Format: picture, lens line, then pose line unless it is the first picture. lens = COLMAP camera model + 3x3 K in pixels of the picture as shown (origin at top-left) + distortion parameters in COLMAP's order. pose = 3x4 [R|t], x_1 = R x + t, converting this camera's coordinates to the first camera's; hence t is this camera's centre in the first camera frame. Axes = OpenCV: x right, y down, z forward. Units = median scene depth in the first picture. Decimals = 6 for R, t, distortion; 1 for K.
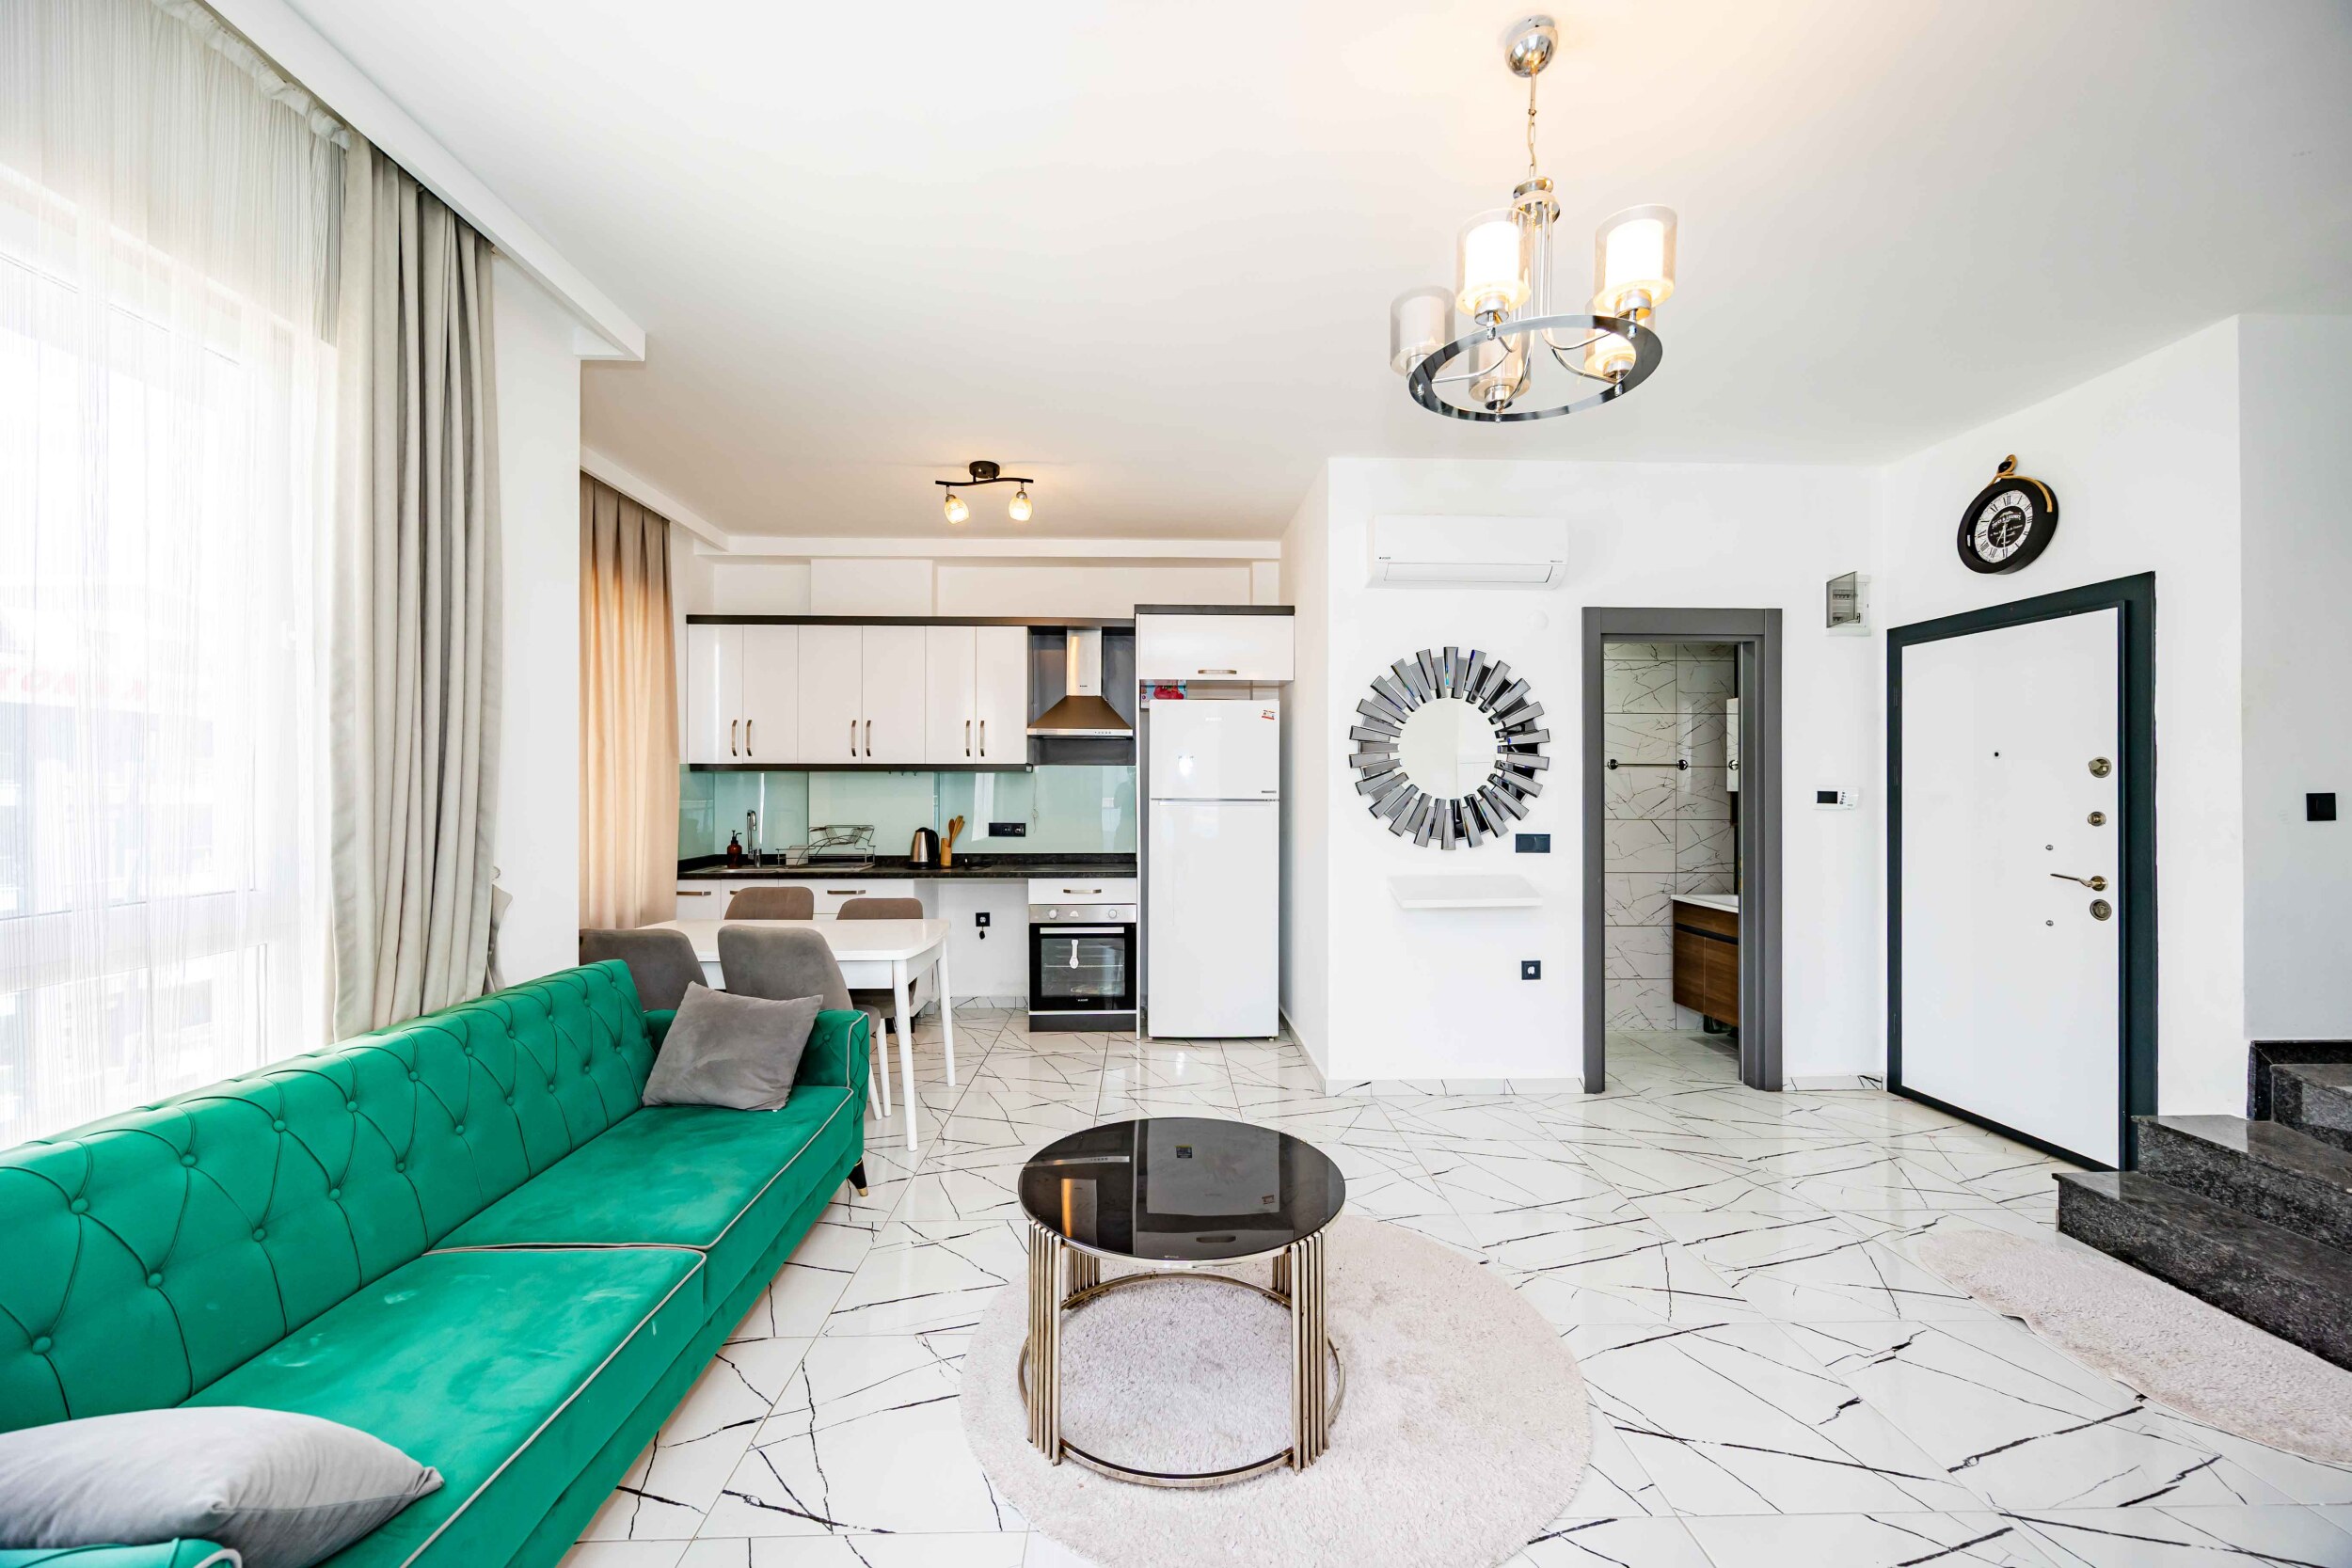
lens RADIAL K [[902.3, 0, 1169.9], [0, 902.3, 785.6], [0, 0, 1]] dist [-0.001233, -0.000346]
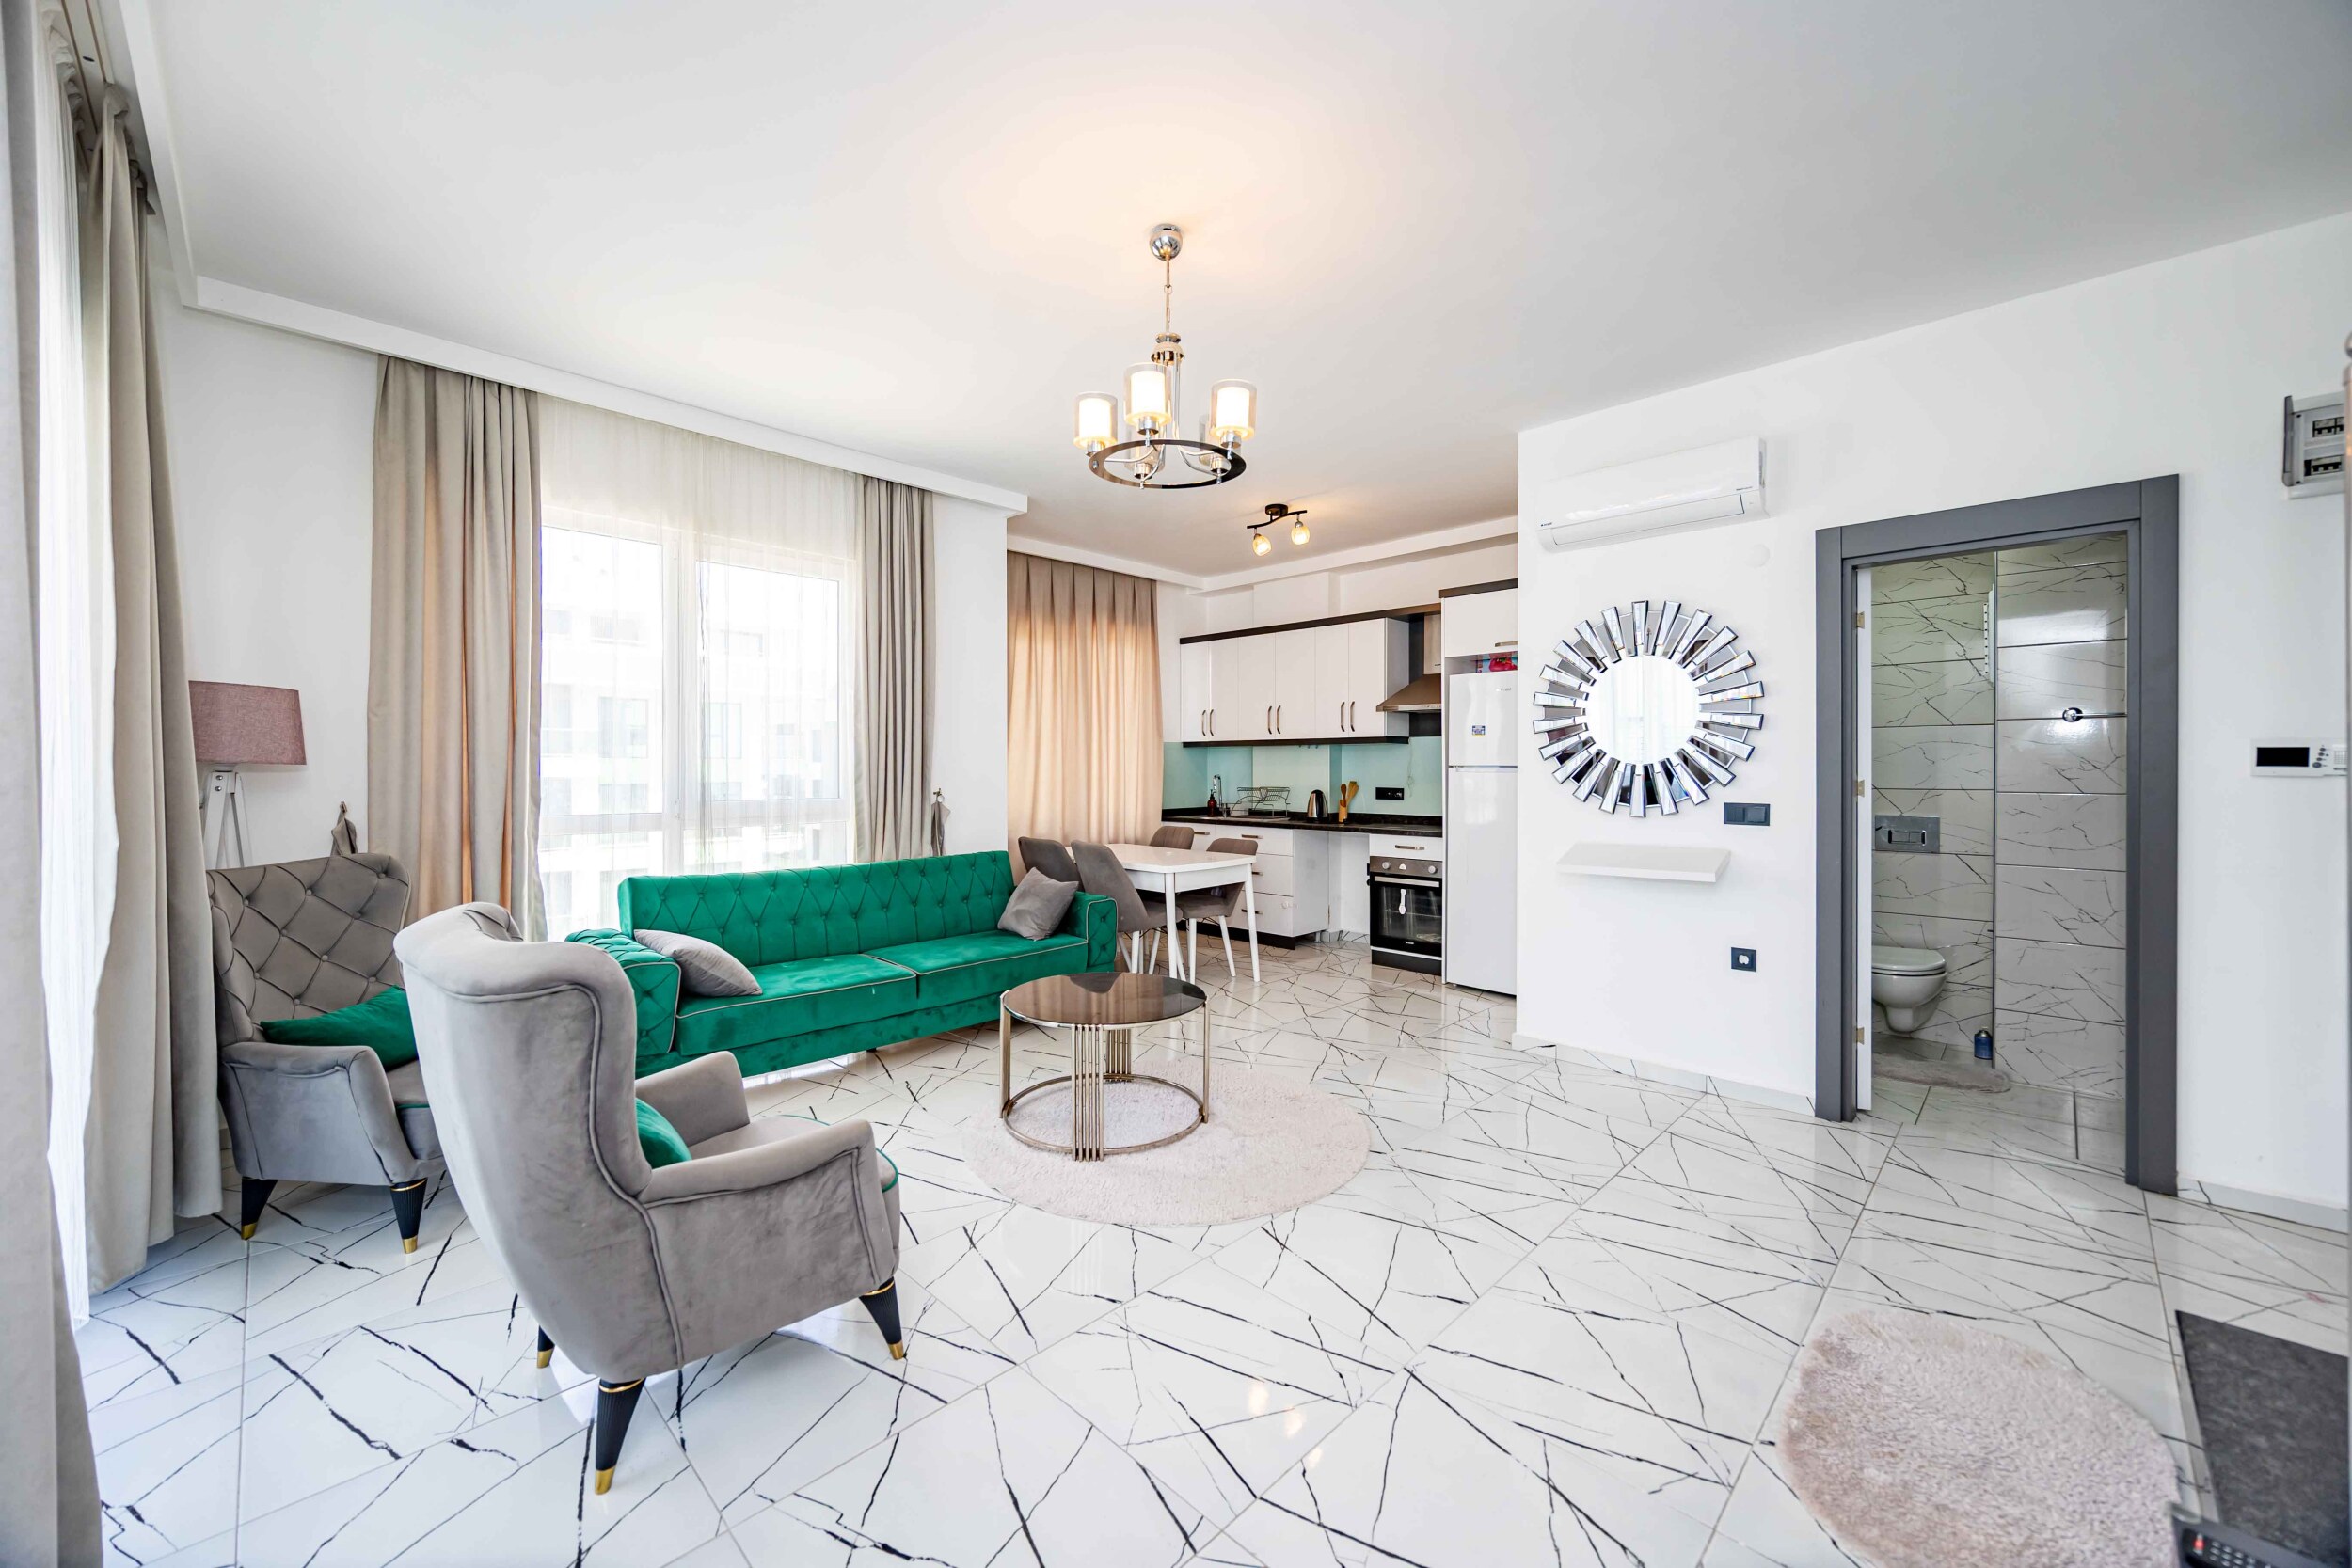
lens RADIAL K [[902.3, 0, 1169.9], [0, 902.3, 785.6], [0, 0, 1]] dist [-0.001233, -0.000346]
pose [[0.685319, 0.015194, -0.728084, 0.536446], [0.004343, 0.999679, 0.024950, 0.009375], [0.728230, -0.020260, 0.685033, -0.003456]]
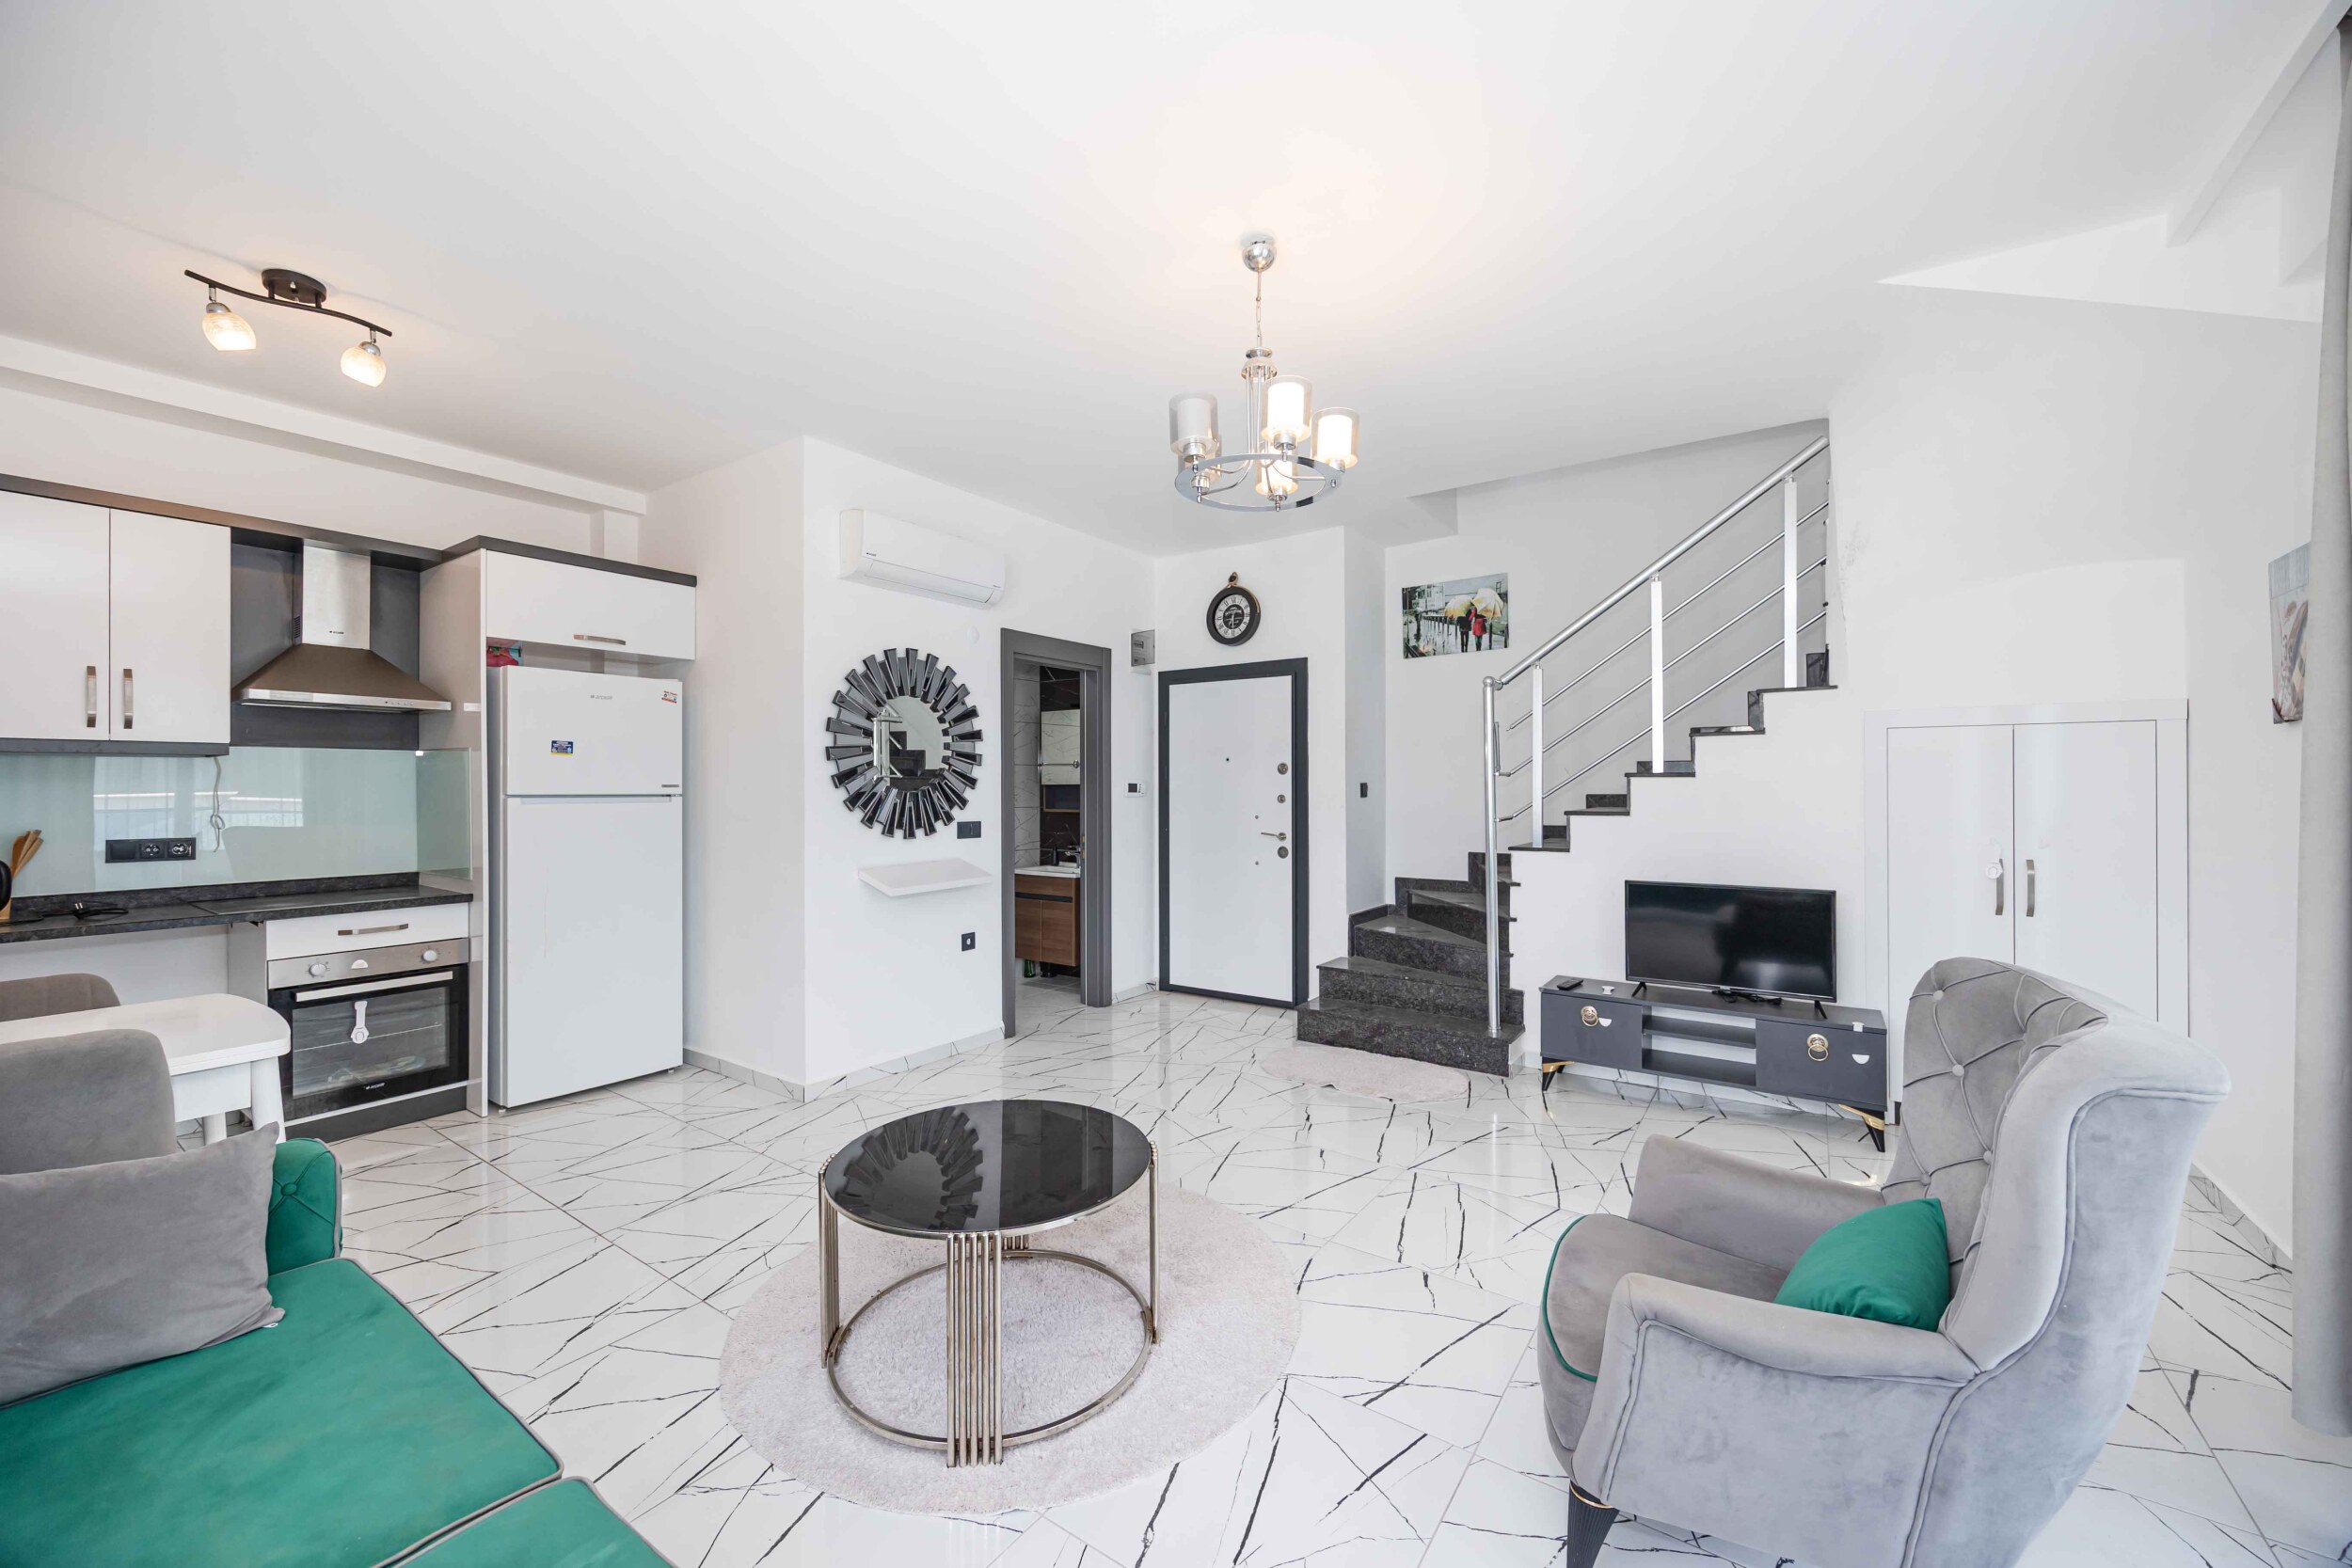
lens RADIAL K [[901.9, 0, 1170.8], [0, 901.9, 781.5], [0, 0, 1]] dist [0.000347, 0.000115]
pose [[0.600690, 0.000974, 0.799481, -0.290621], [0.000224, 0.999999, -0.001387, 0.004134], [-0.799482, 0.001012, 0.600689, 0.093788]]
